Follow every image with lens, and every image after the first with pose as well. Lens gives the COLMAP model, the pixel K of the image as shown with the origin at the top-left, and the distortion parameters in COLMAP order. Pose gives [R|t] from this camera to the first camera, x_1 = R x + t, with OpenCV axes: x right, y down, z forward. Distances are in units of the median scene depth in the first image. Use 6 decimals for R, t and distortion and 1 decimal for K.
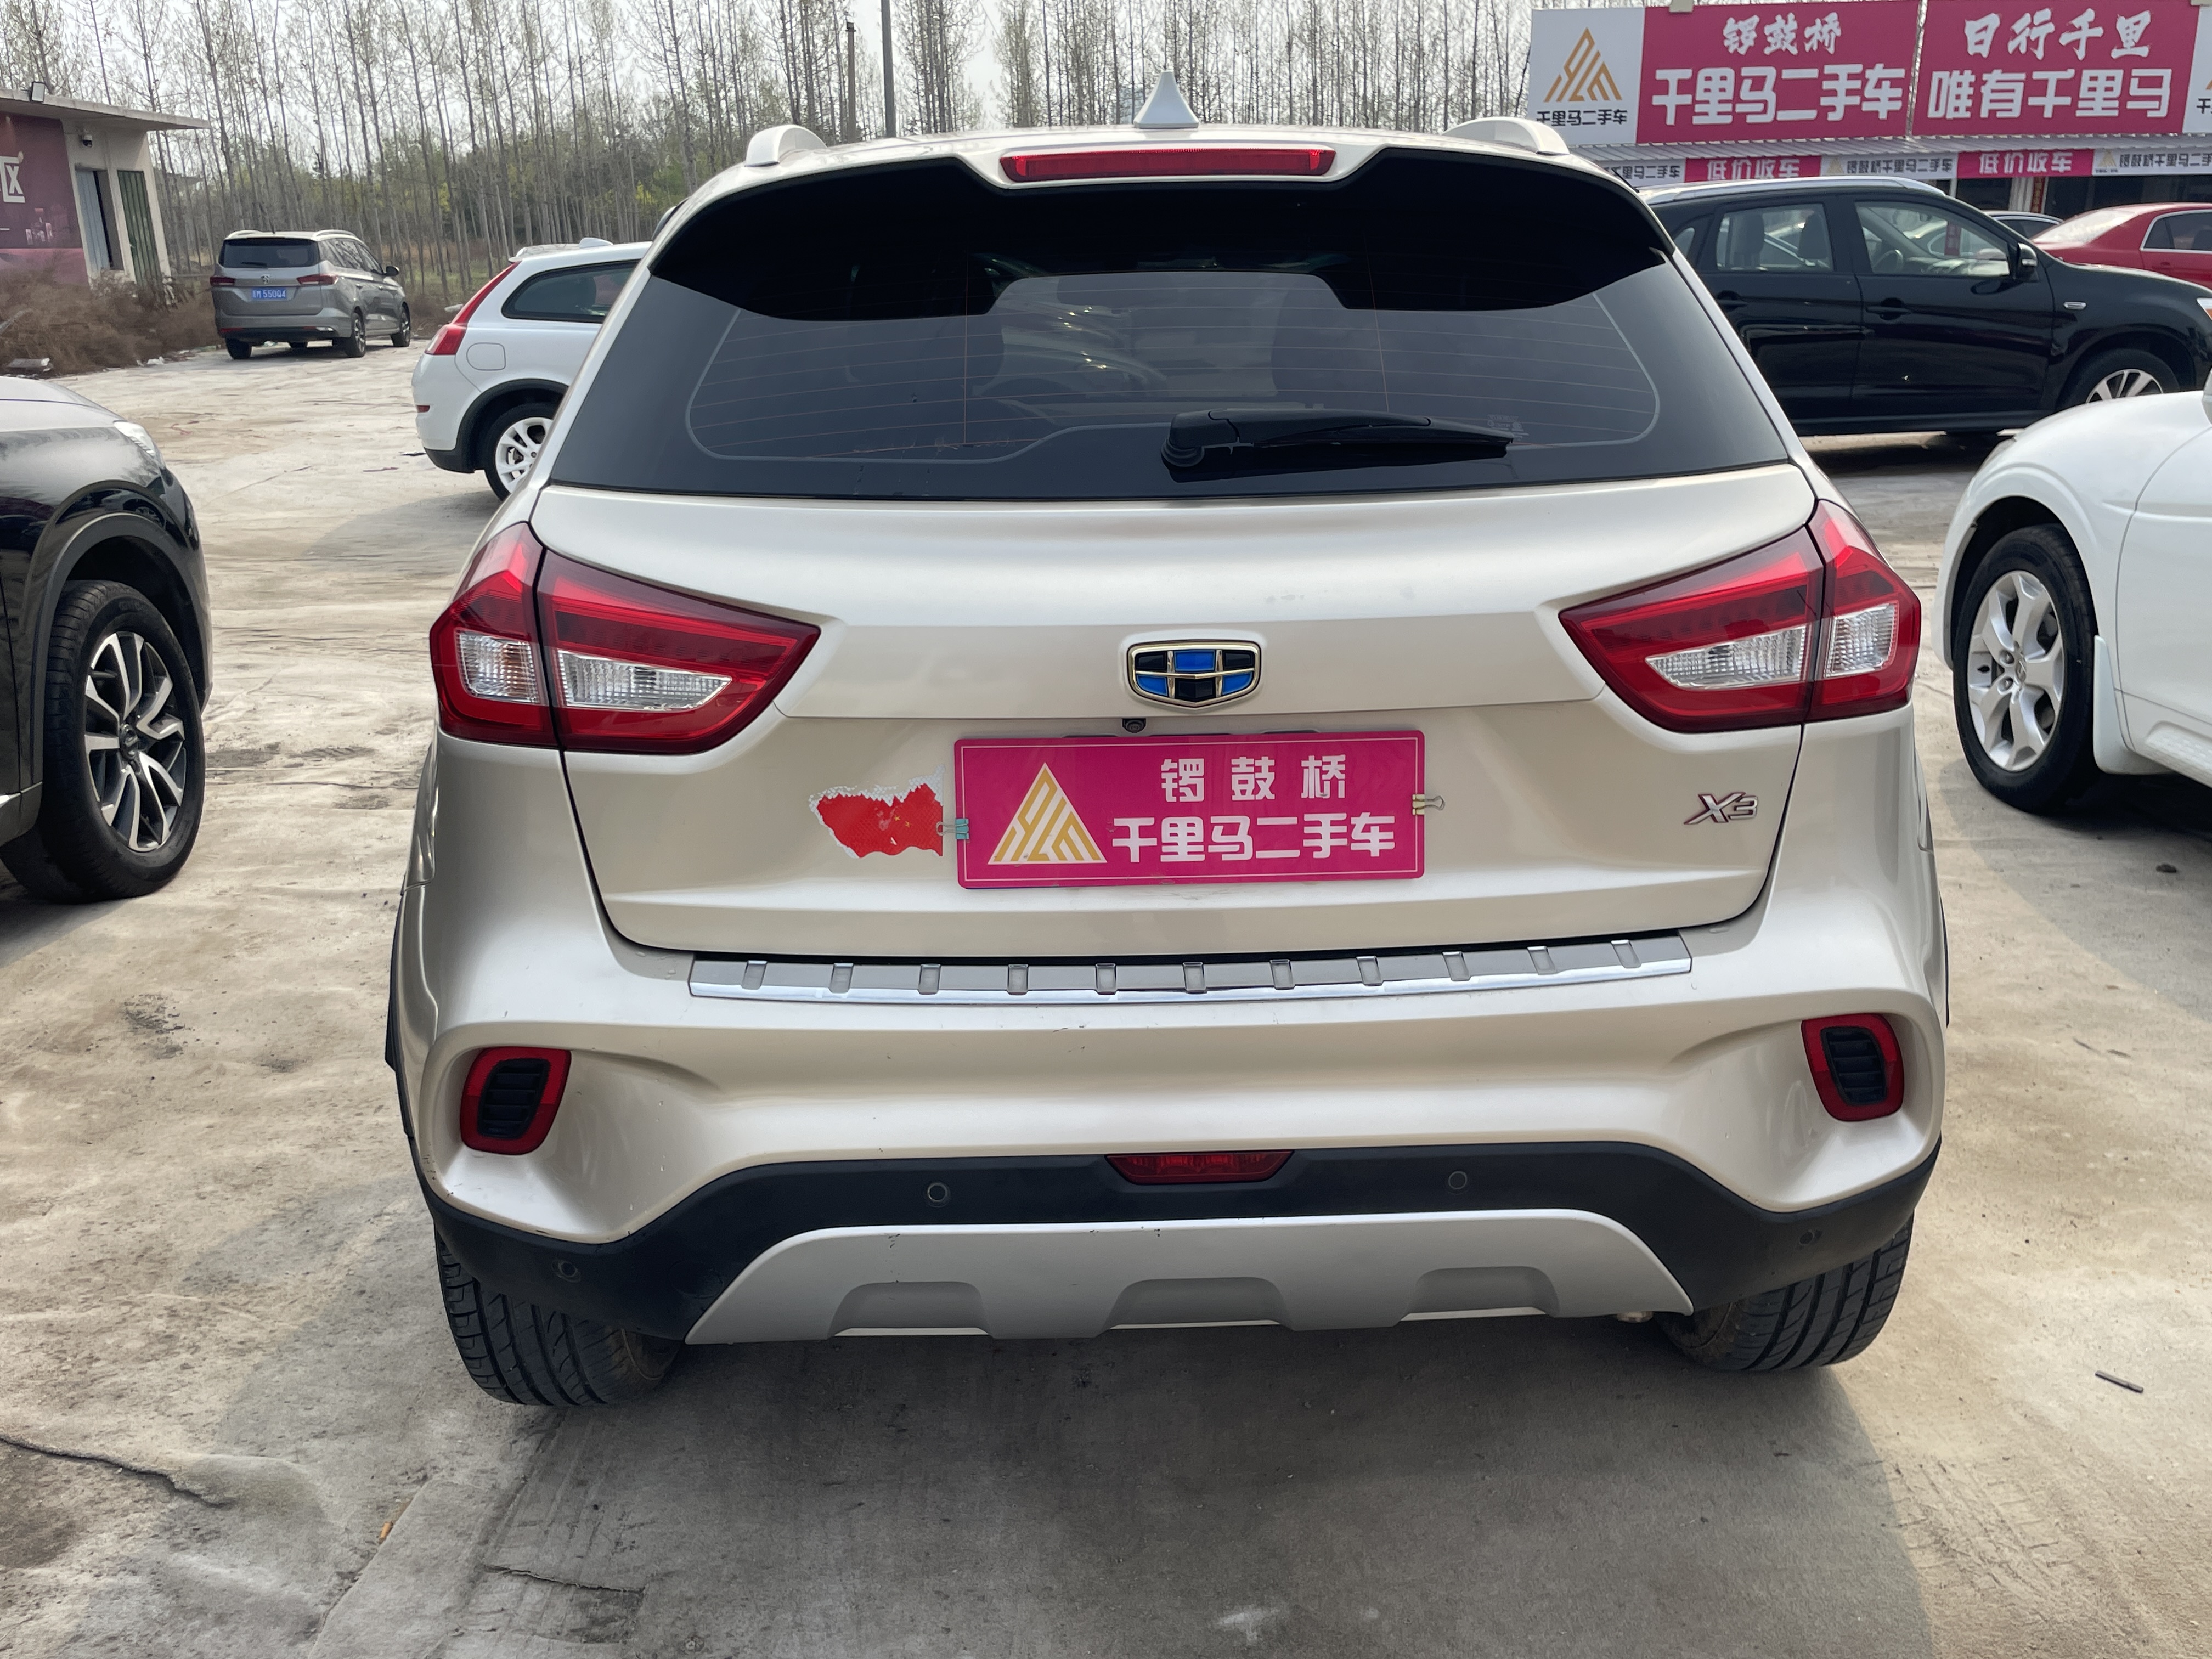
lens RADIAL K [[1806.5, 0, 1106.0], [0, 1806.5, 829.5], [0, 0, 1]] dist [0.116136, -0.128037]
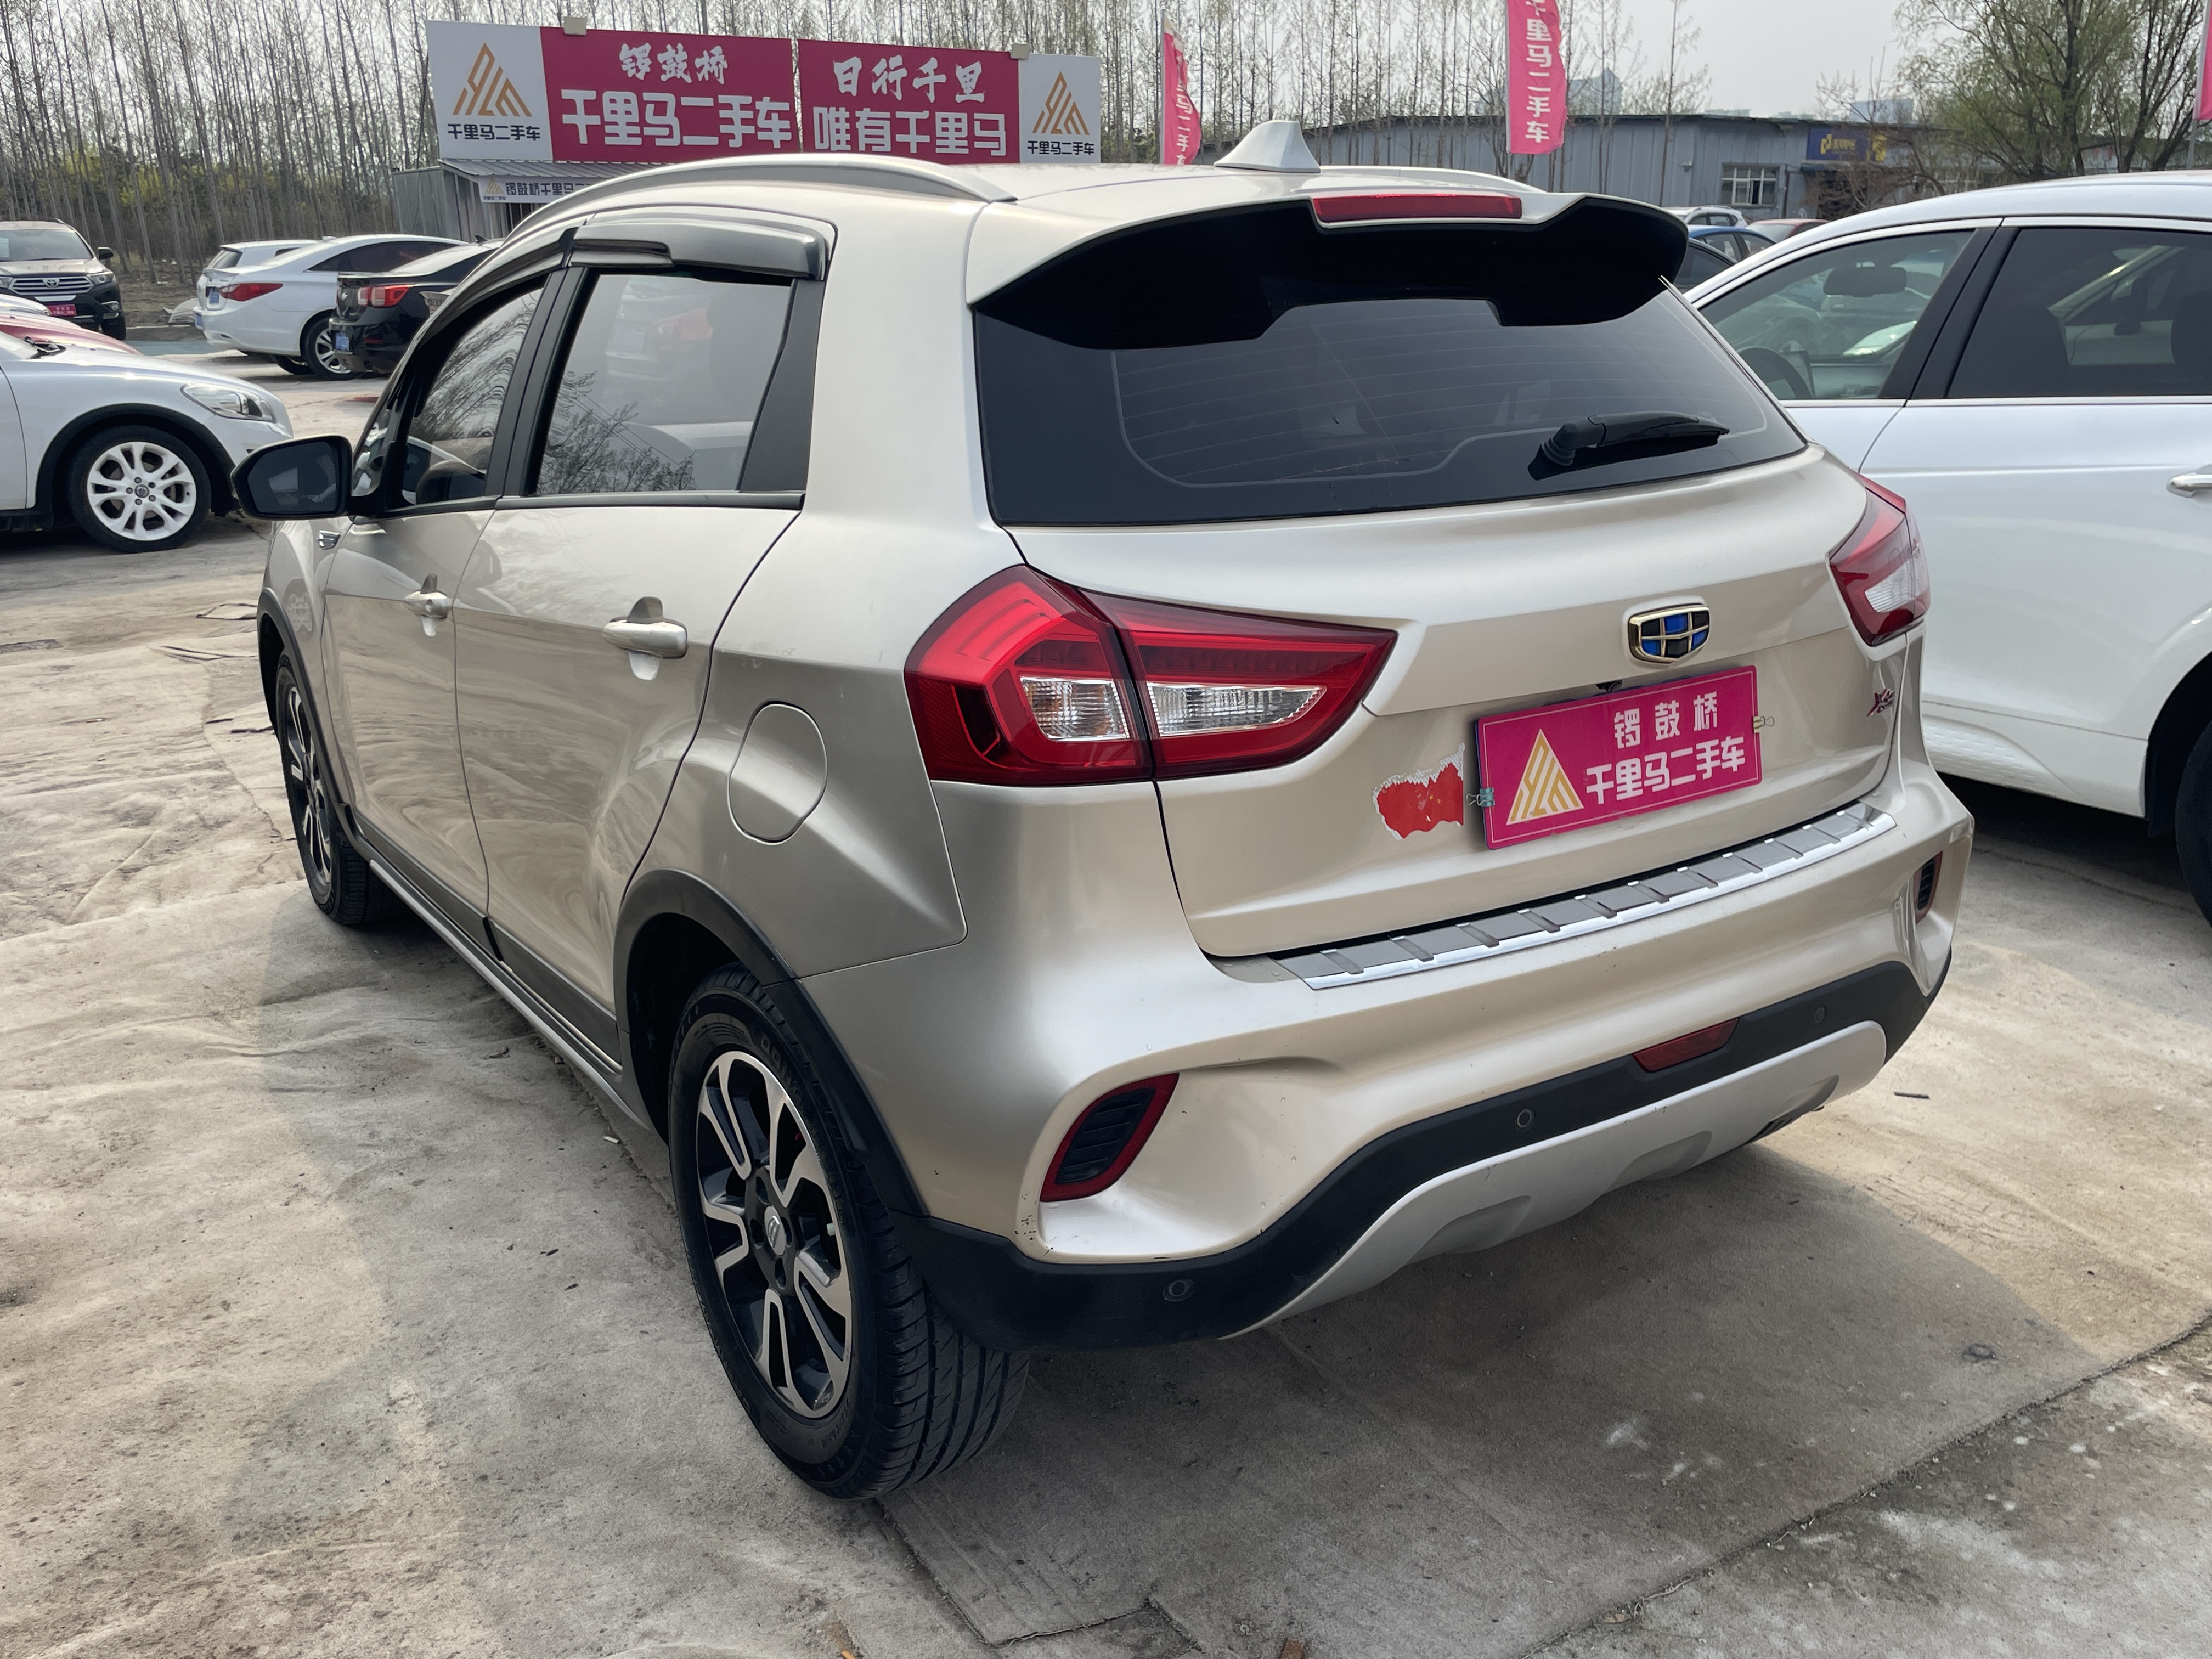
lens RADIAL K [[1822.2, 0, 1038.8], [0, 1822.2, 834.1], [0, 0, 1]] dist [0.098950, -0.151757]
pose [[0.854874, -0.154199, 0.495392, -0.881455], [0.157079, 0.986925, 0.036133, -0.062343], [-0.494486, 0.046926, 0.867918, 0.151243]]
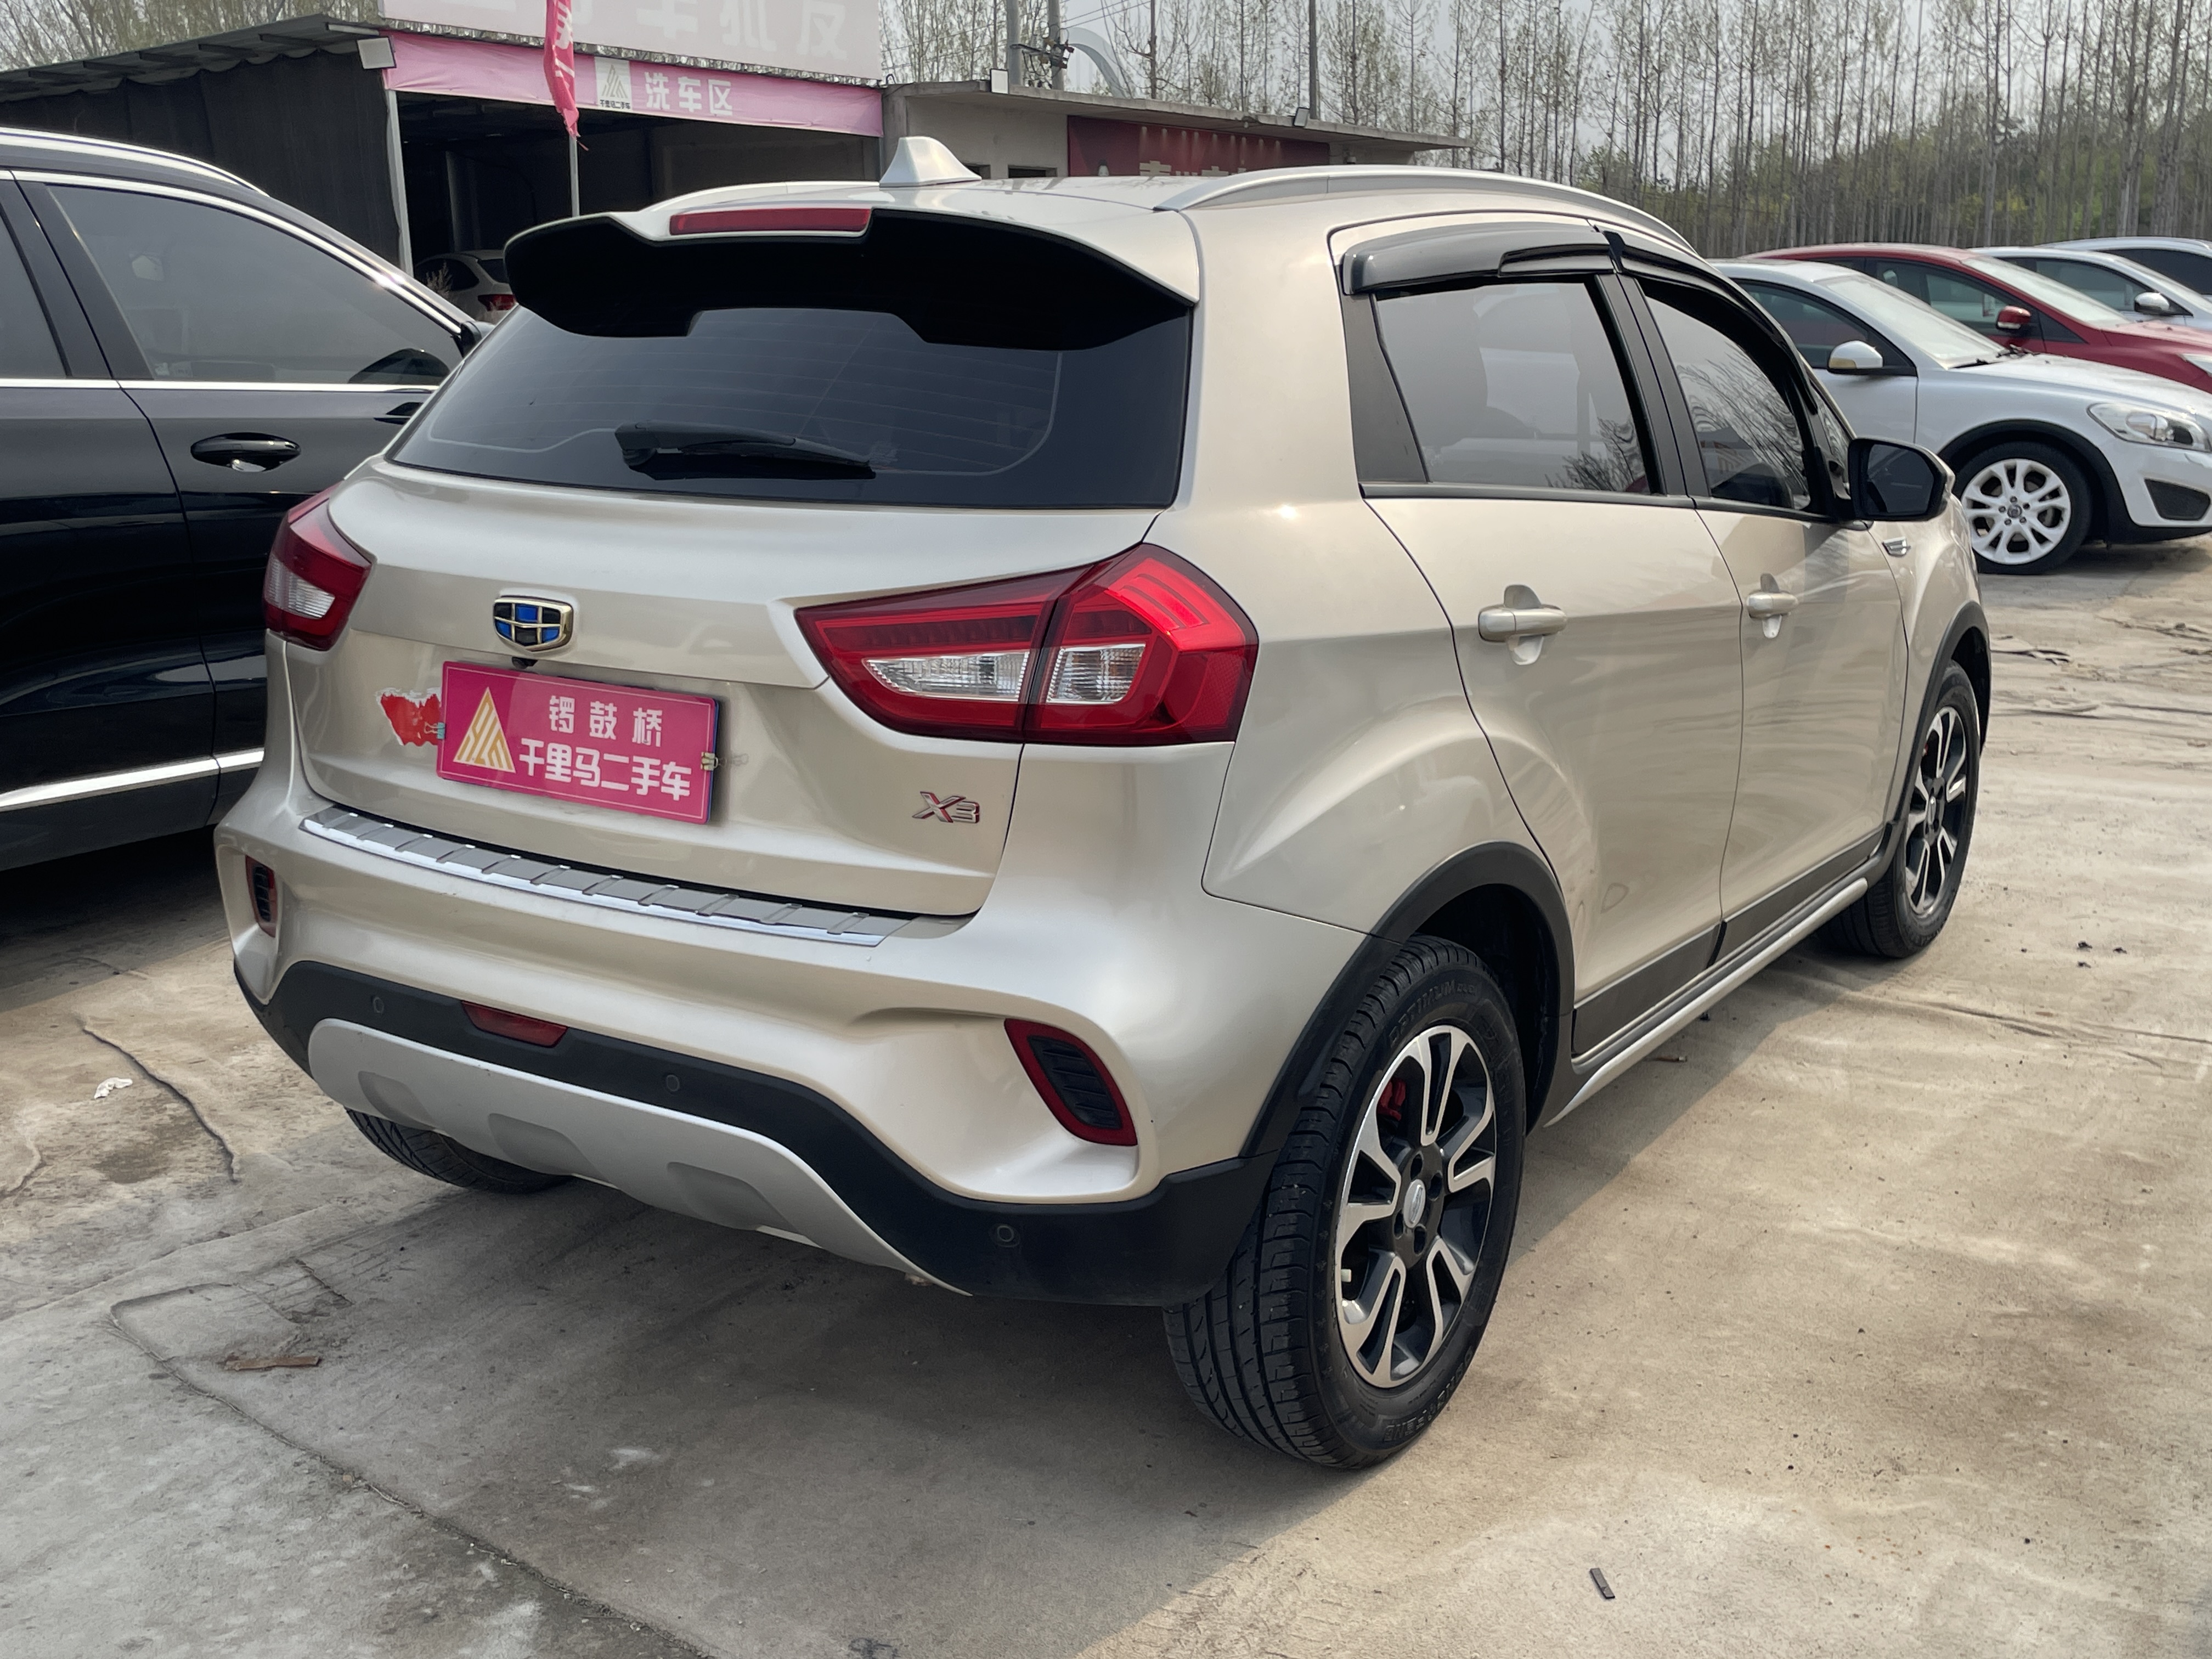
lens RADIAL K [[2098.9, 0, 1202.6], [0, 2098.9, 832.8], [0, 0, 1]] dist [0.064097, -0.004018]
pose [[0.835191, 0.152840, -0.528295, 1.168108], [-0.176118, 0.984349, 0.006352, -0.033446], [0.520997, 0.087737, 0.849037, 0.013357]]
